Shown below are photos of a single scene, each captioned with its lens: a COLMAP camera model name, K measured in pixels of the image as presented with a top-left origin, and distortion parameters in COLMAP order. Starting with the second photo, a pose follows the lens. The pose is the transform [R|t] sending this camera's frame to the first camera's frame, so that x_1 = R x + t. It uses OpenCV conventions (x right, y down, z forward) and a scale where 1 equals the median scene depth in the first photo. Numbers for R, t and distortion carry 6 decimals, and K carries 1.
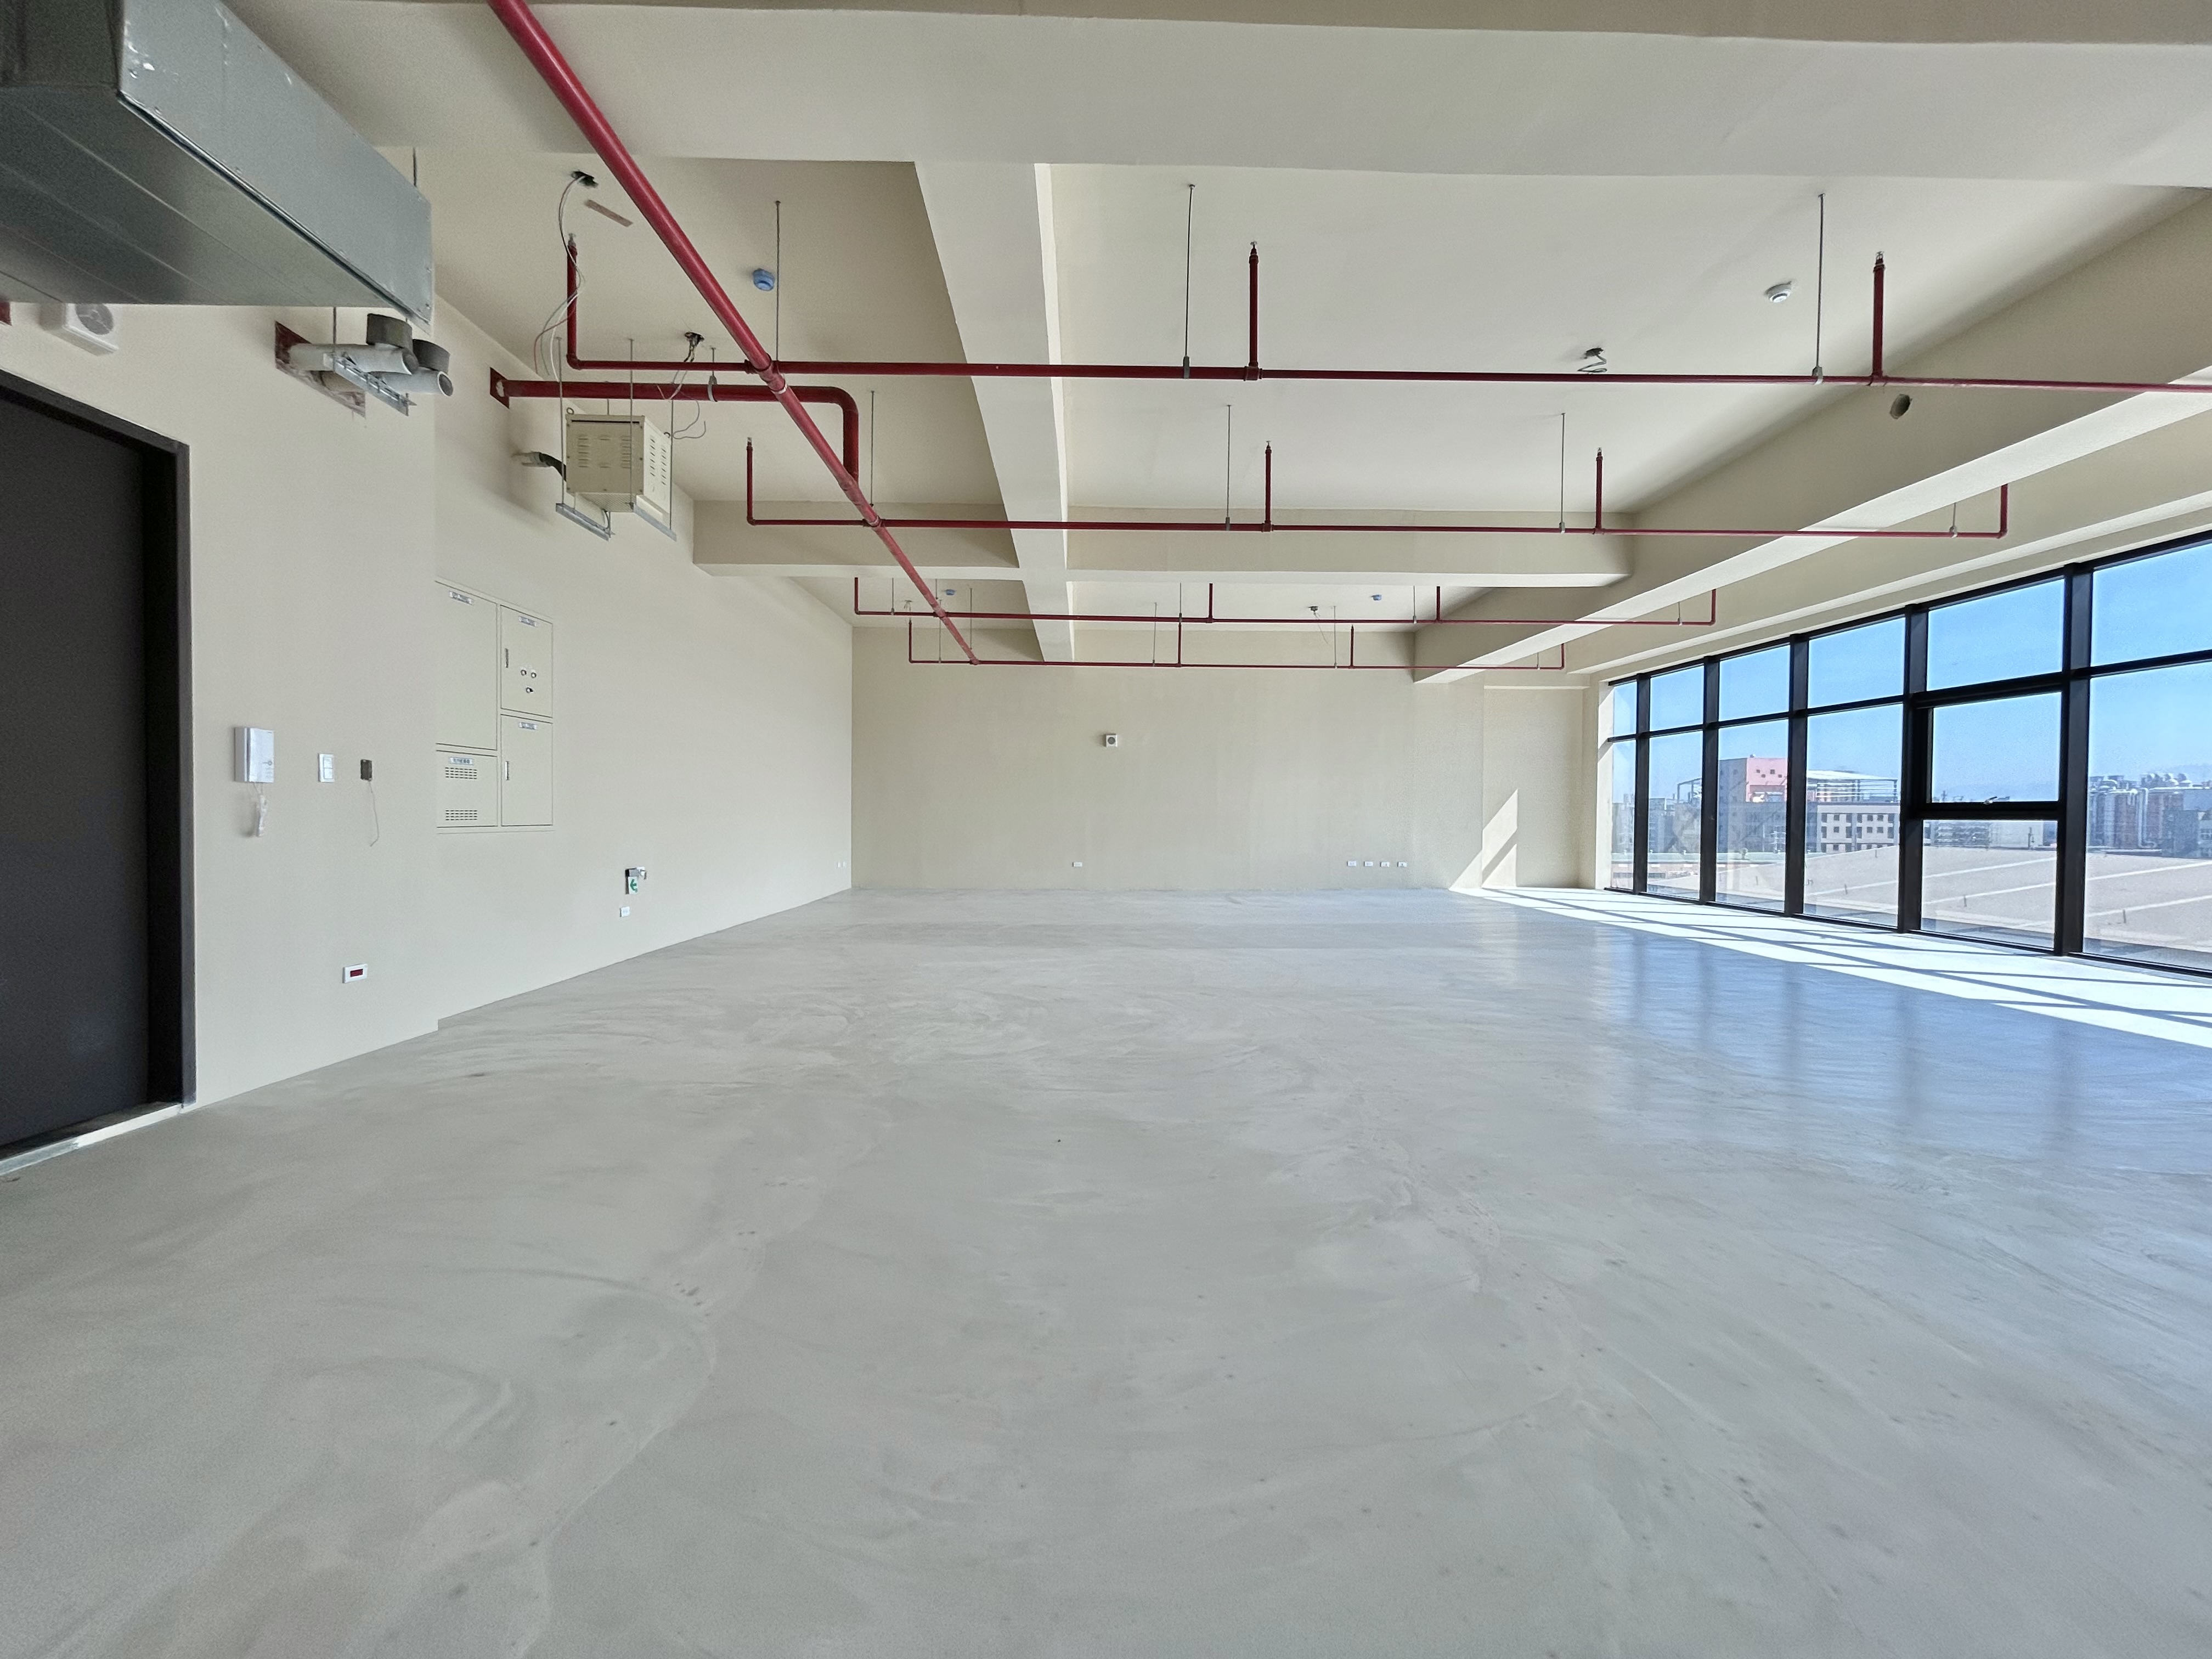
lens RADIAL K [[892.1, 0, 1099.6], [0, 892.1, 833.8], [0, 0, 1]] dist [0.000509, -0.000205]
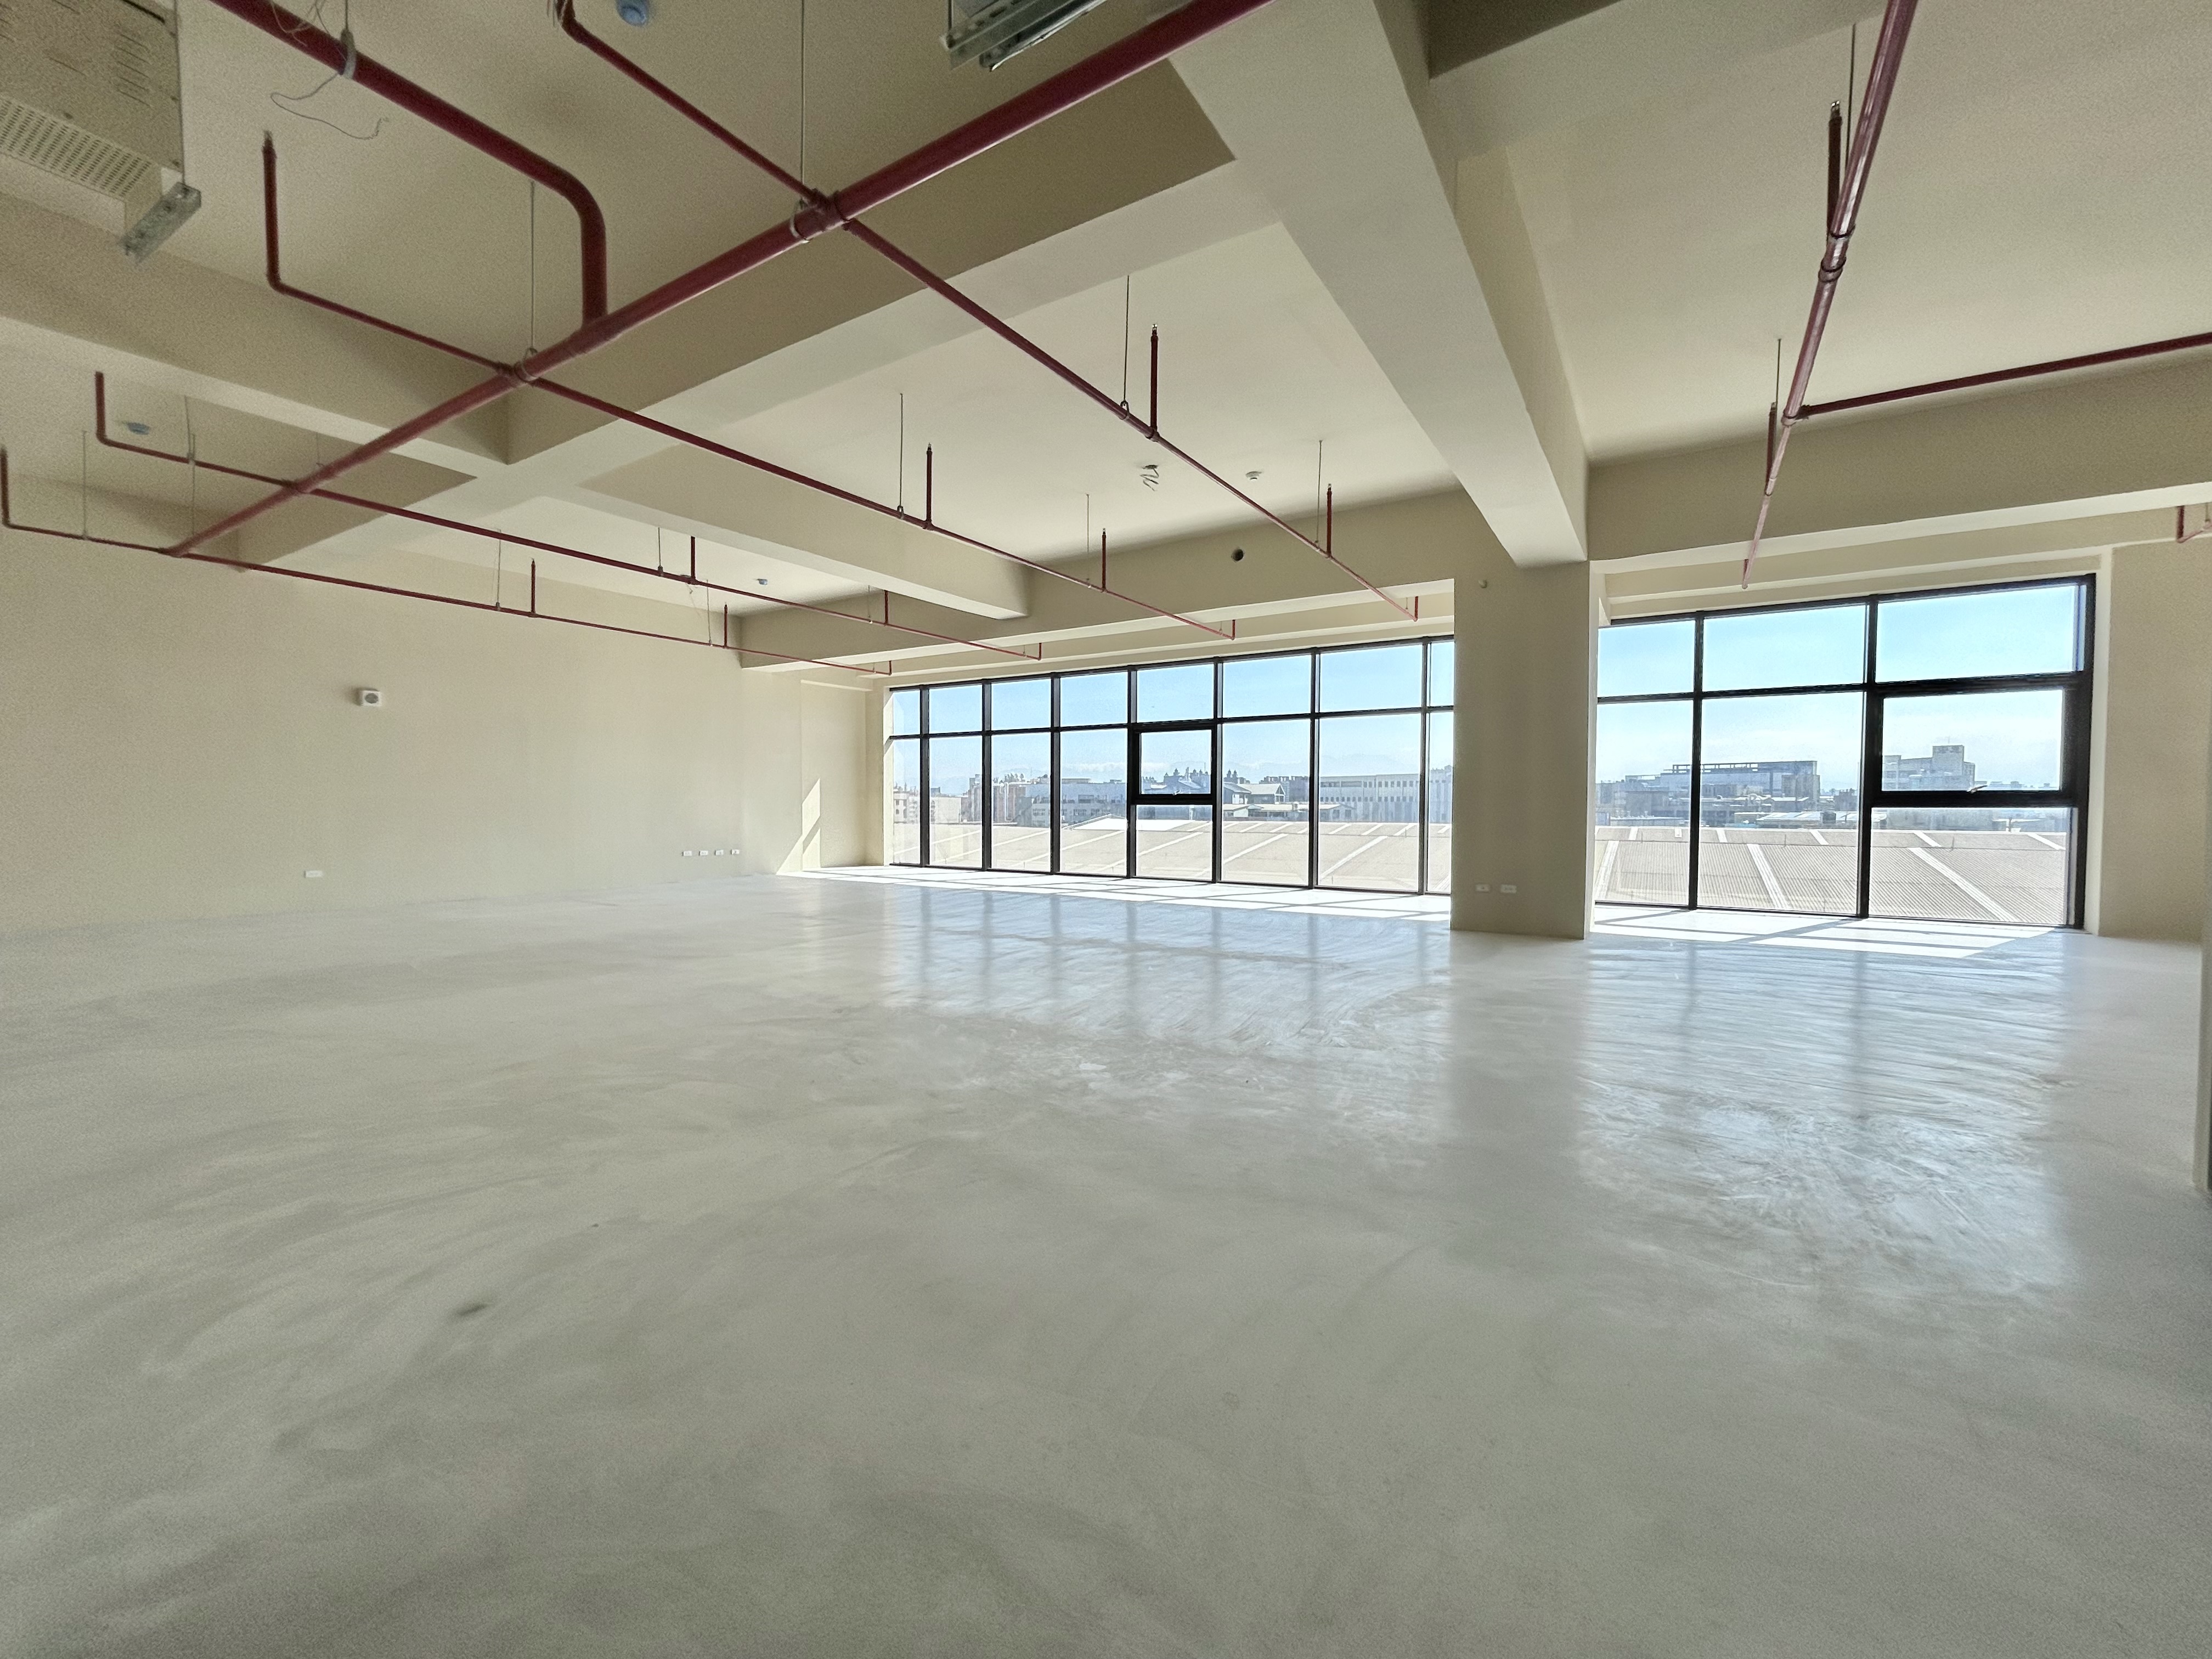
lens RADIAL K [[892.1, 0, 1115.0], [0, 892.1, 819.1], [0, 0, 1]] dist [0.000509, -0.000205]
pose [[0.547152, -0.018935, 0.836819, -0.269086], [0.019357, 0.999763, 0.009965, -0.003671], [-0.836810, 0.010746, 0.547389, 0.118396]]
